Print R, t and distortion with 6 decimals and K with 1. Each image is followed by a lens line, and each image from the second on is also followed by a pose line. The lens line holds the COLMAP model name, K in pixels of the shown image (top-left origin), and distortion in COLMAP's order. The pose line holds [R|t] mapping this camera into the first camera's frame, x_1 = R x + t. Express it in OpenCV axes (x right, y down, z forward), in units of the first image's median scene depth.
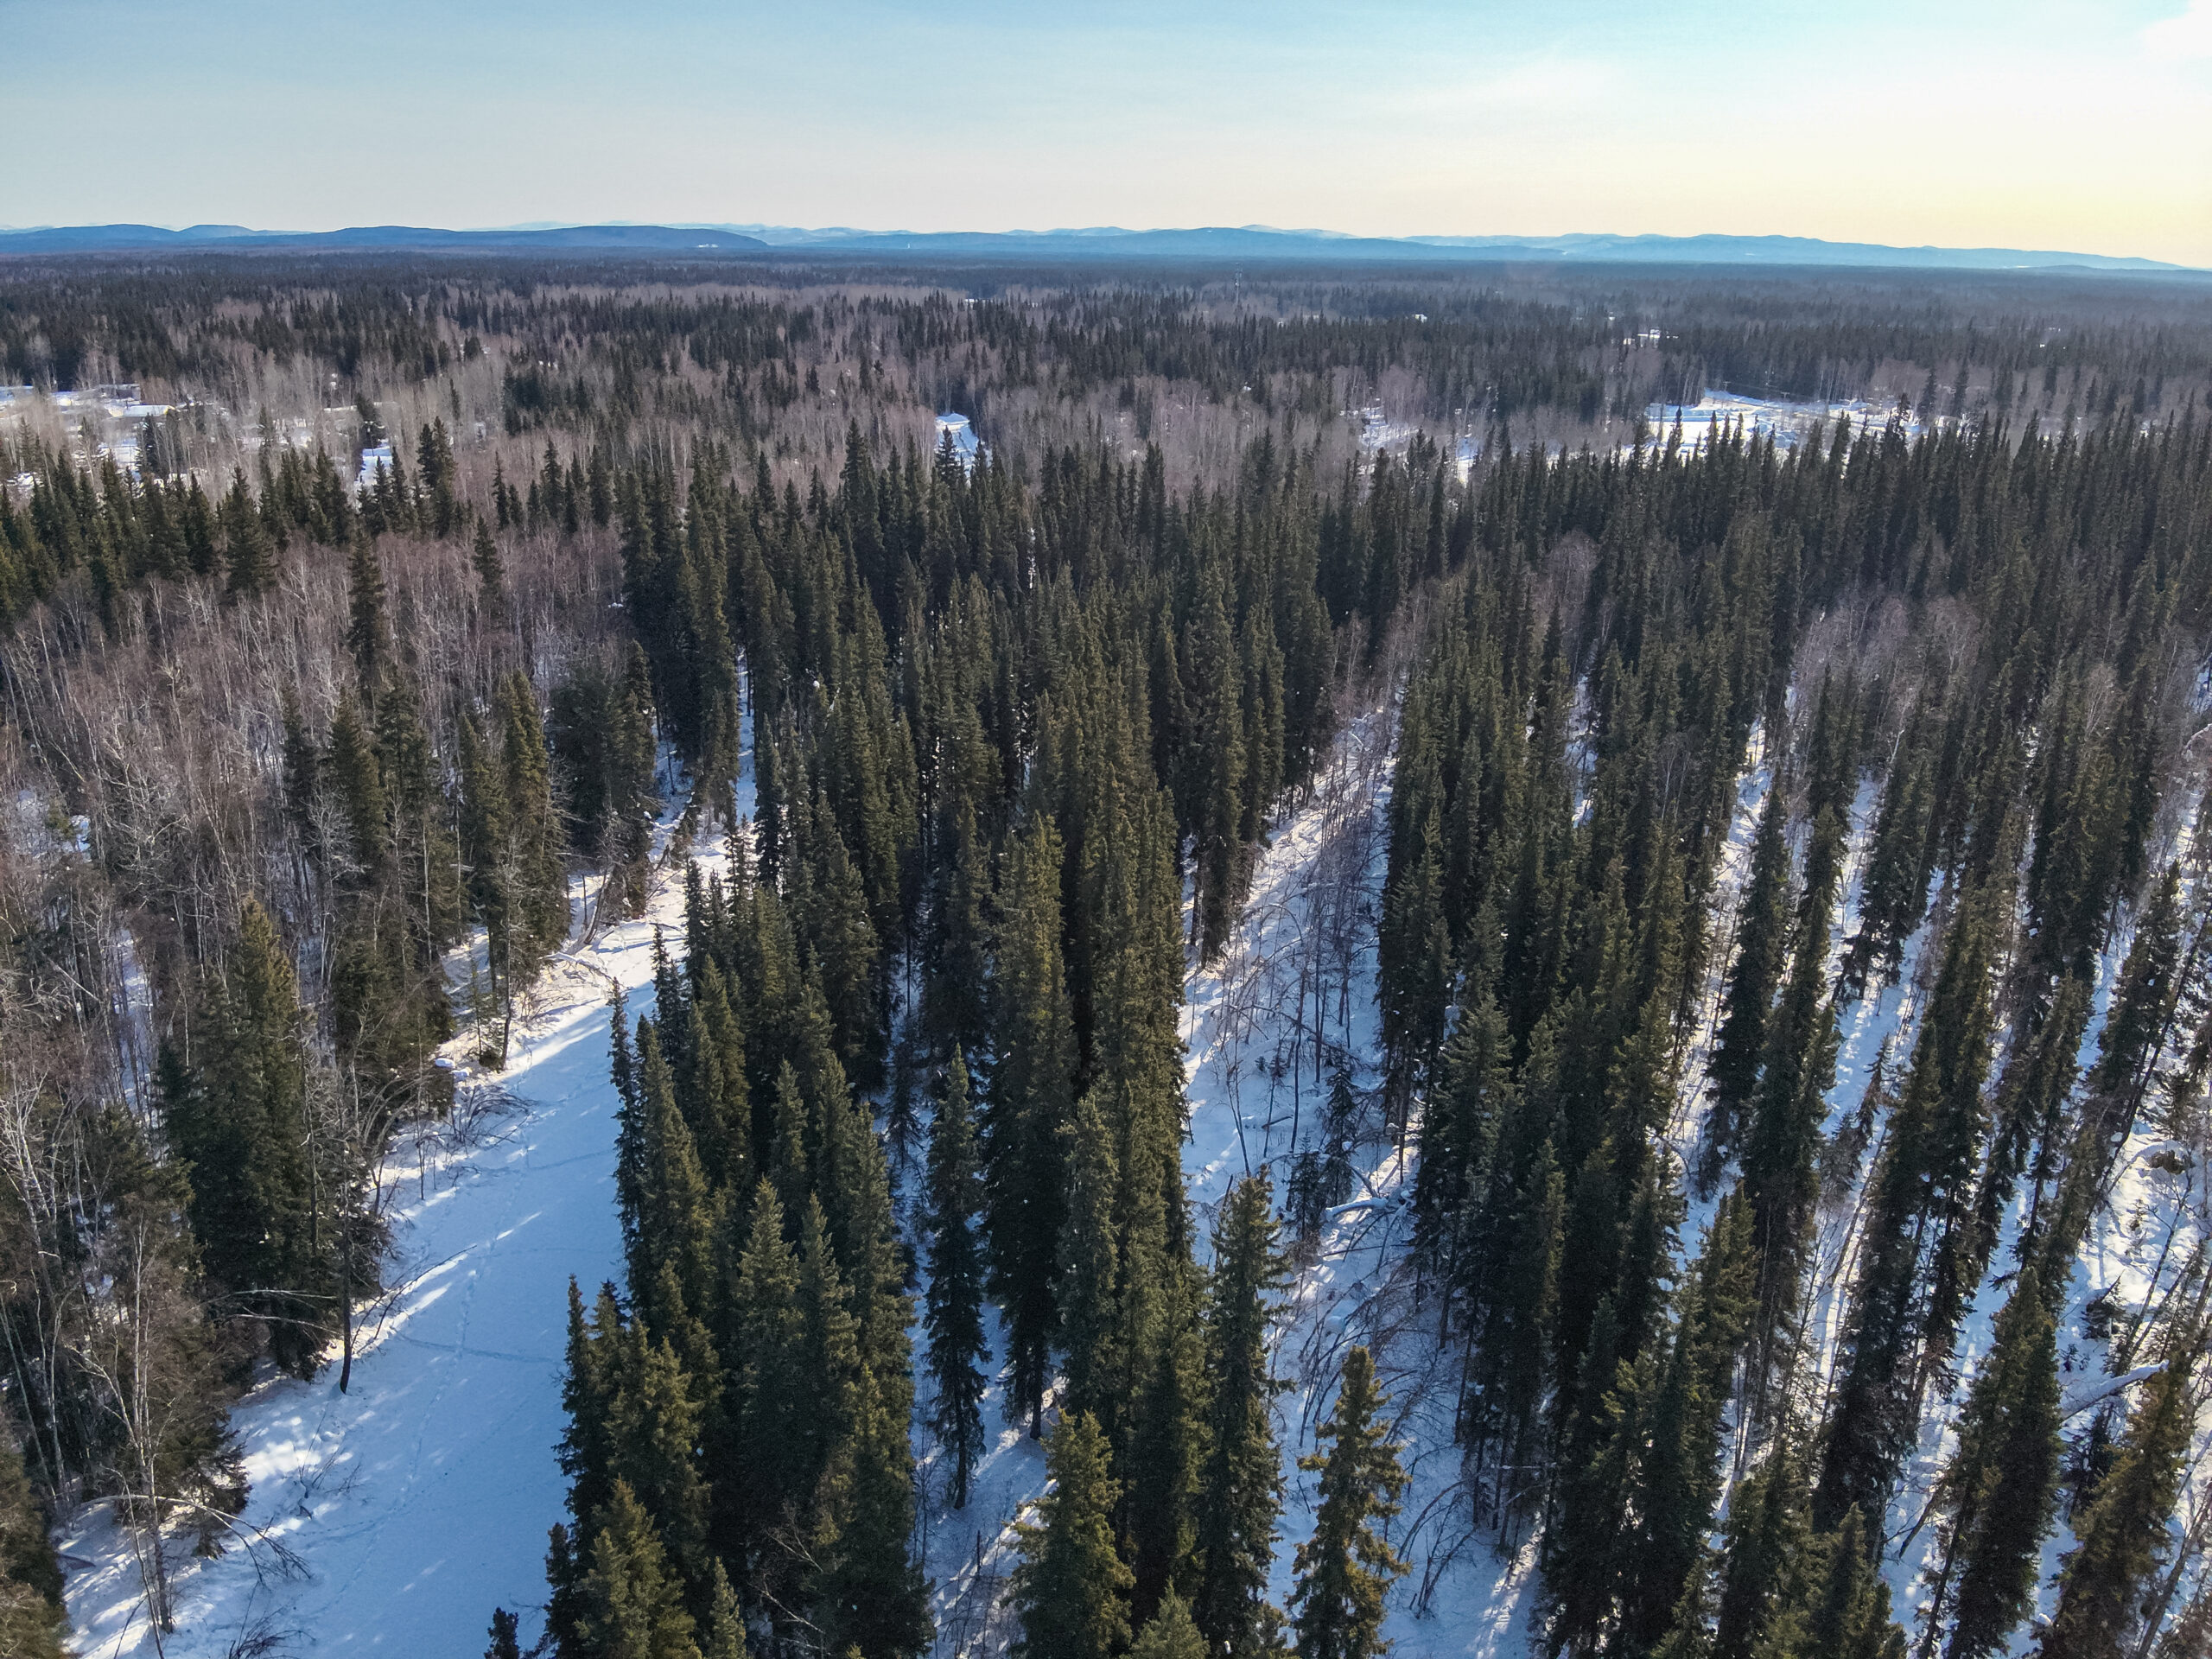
lens RADIAL K [[1599.1, 0, 1110.0], [0, 1599.1, 840.0], [0, 0, 1]] dist [0.161970, -0.216156]
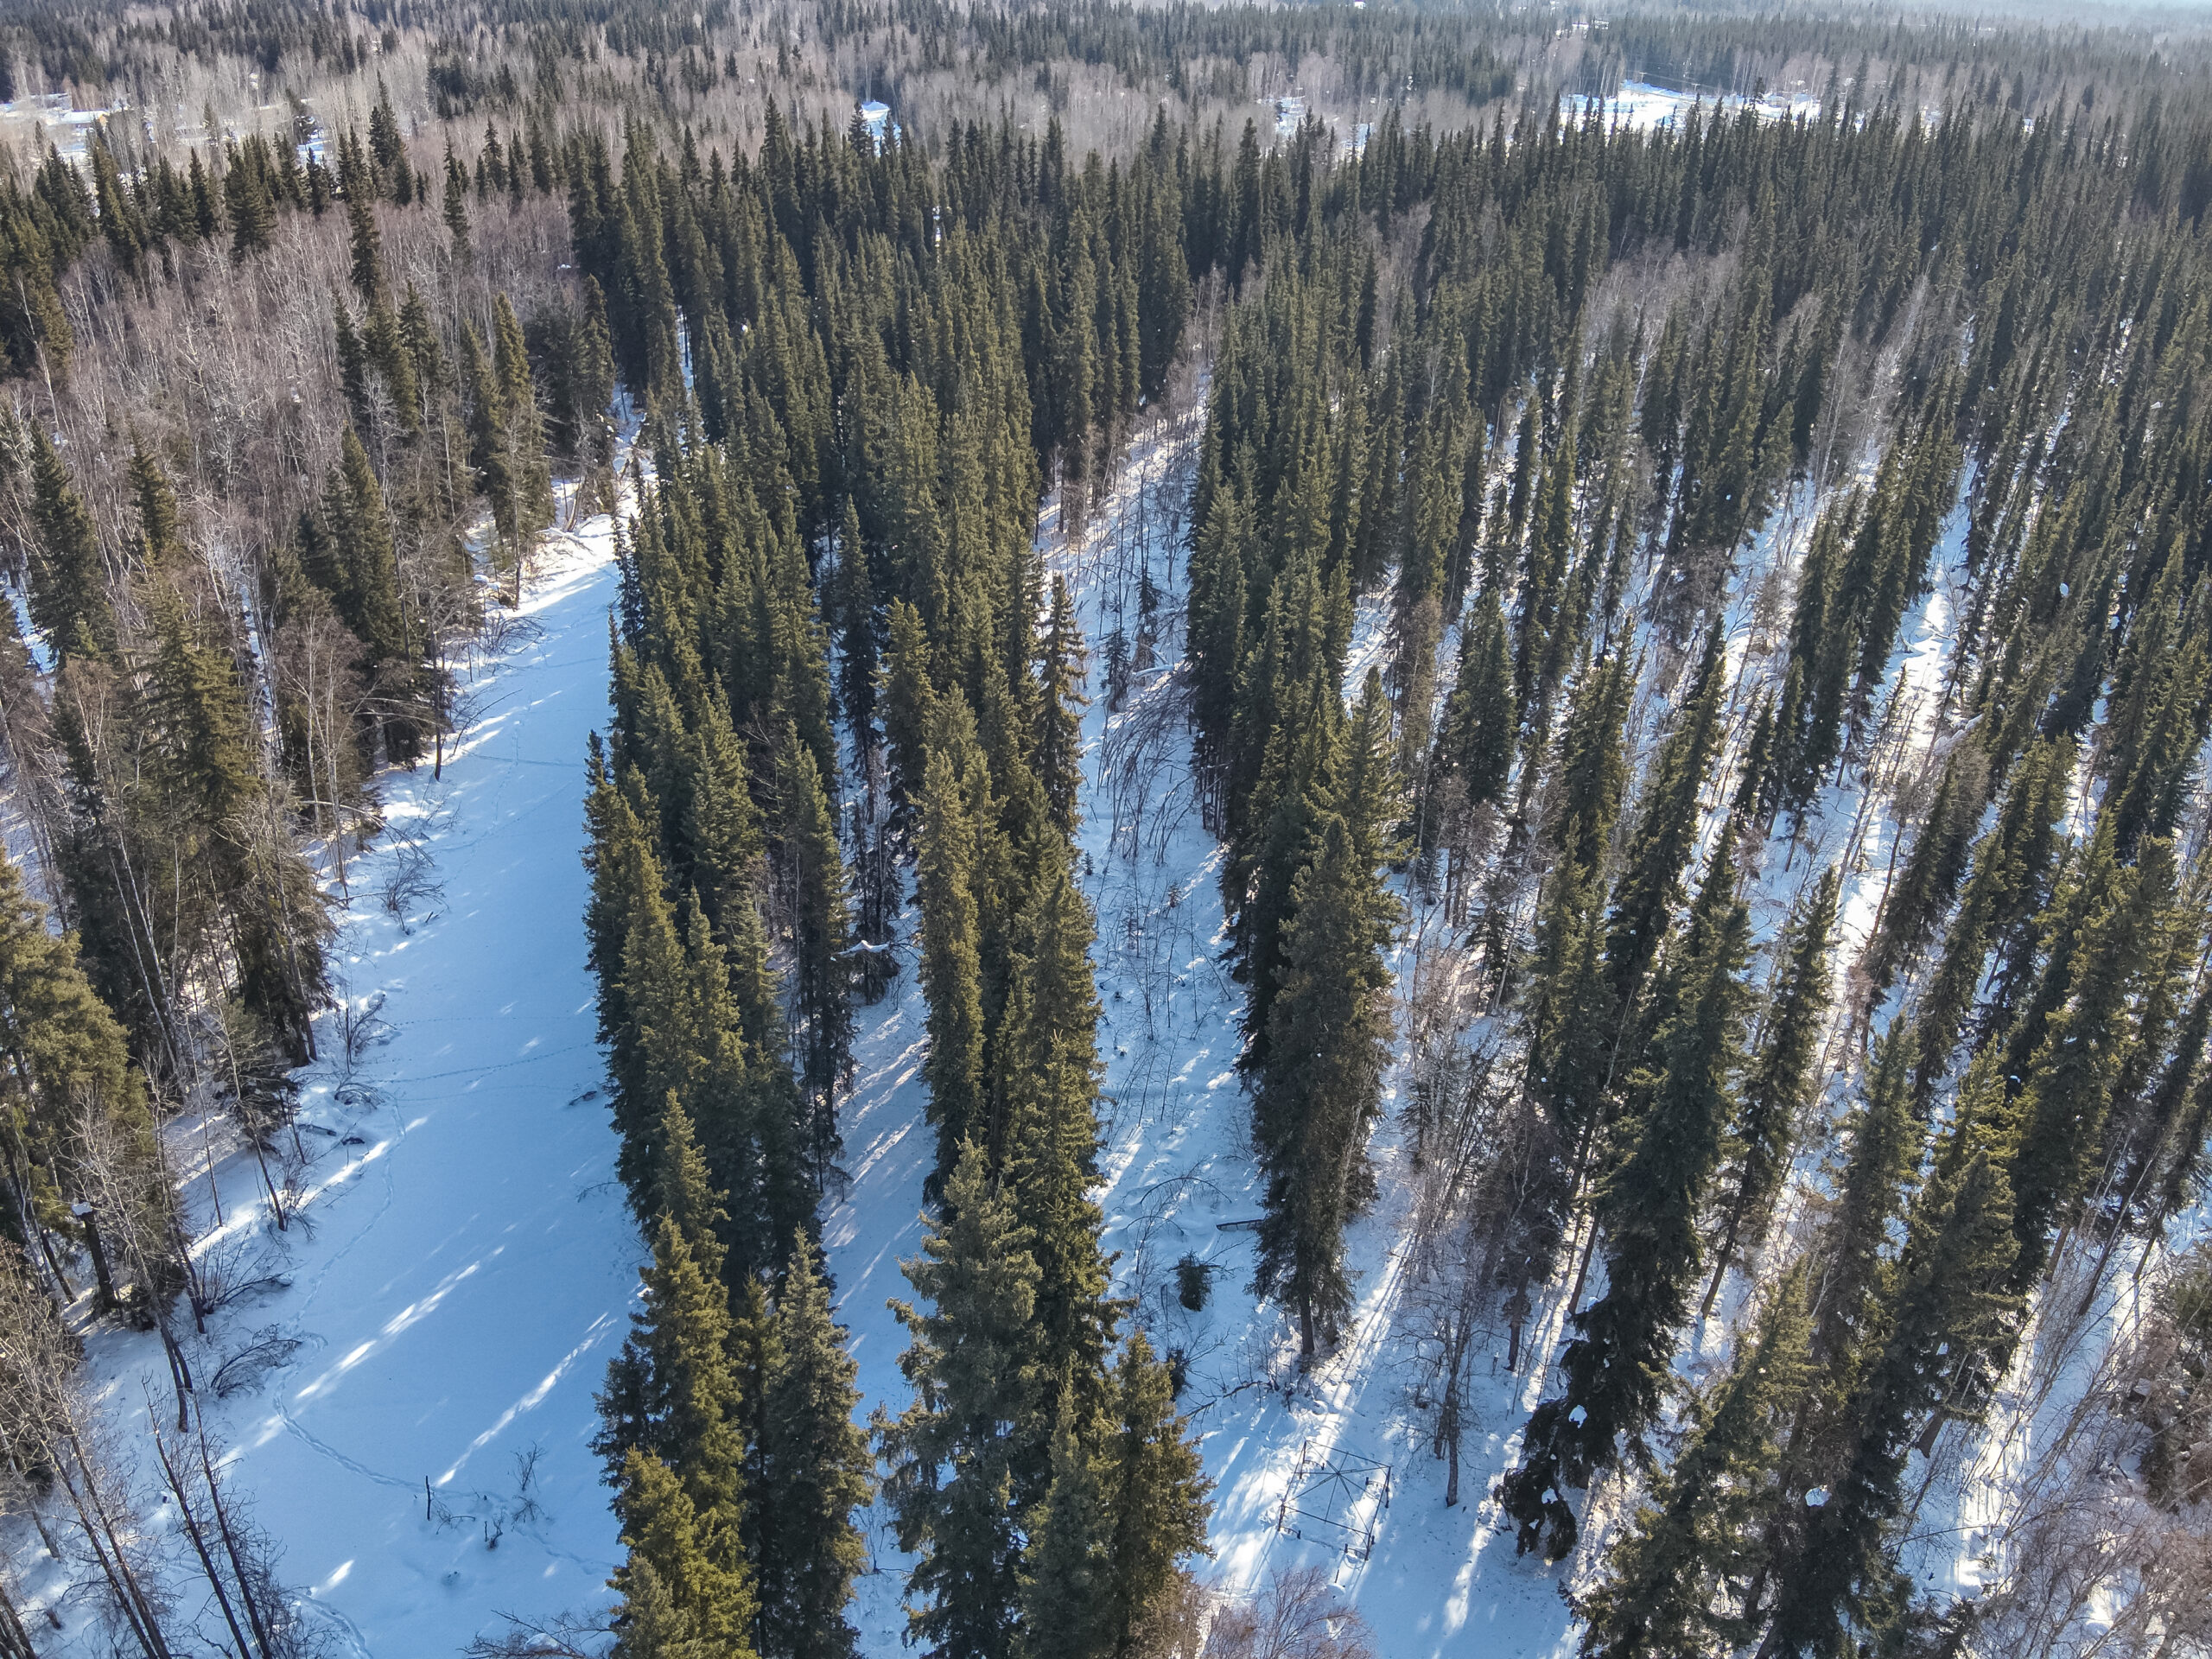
lens RADIAL K [[1618.1, 0, 1082.1], [0, 1618.1, 825.6], [0, 0, 1]] dist [0.141154, -0.203350]
pose [[0.999845, -0.012512, 0.012401, 0.027386], [0.010541, 0.988945, 0.147911, 0.057928], [-0.014115, -0.147757, 0.988923, -0.152255]]
